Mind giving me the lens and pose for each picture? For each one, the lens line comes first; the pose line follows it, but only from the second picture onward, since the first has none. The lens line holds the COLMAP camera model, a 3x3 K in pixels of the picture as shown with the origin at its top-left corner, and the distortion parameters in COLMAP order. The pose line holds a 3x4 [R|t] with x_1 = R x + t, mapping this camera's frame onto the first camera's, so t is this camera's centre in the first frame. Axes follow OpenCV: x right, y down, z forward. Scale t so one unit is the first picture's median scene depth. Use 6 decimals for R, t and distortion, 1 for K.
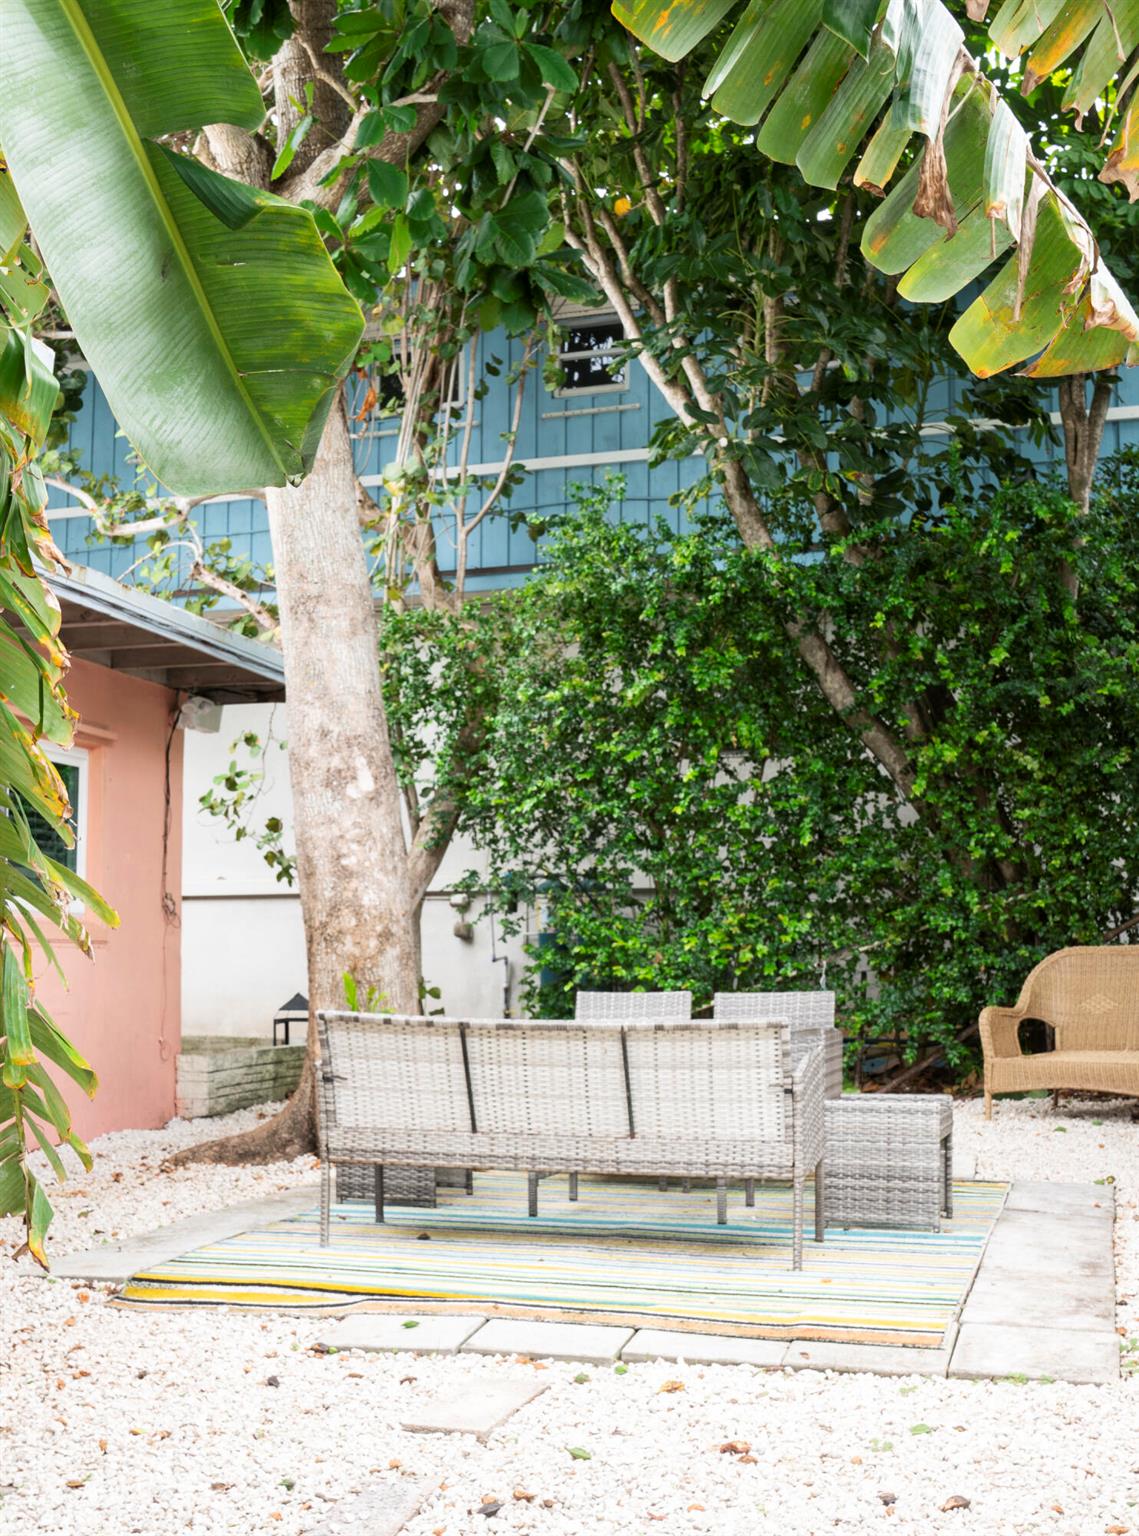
lens RADIAL K [[1812.7, 0, 569.6], [0, 1812.7, 835.2], [0, 0, 1]] dist [-0.010124, 0.059505]
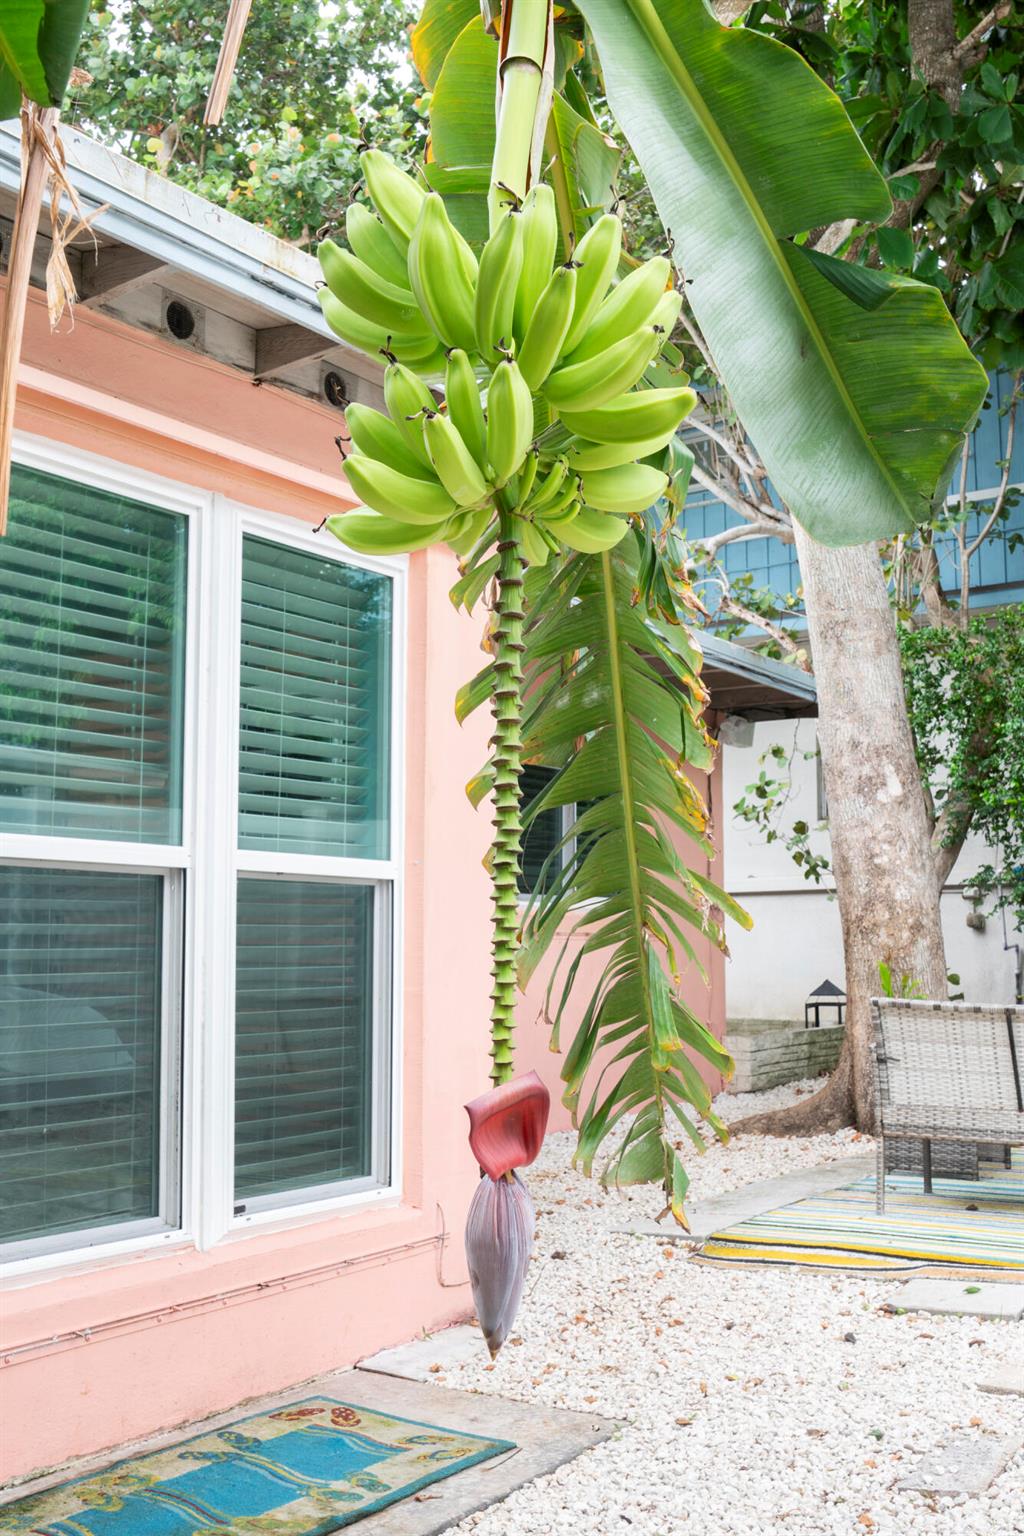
lens RADIAL K [[1651.0, 0, 512.0], [0, 1651.0, 768.0], [0, 0, 1]] dist [-0.013988, 0.061377]
pose [[0.971017, -0.032707, -0.236763, -0.104601], [0.024820, 0.999036, -0.036216, -0.011158], [0.237720, 0.029290, 0.970892, -0.026456]]
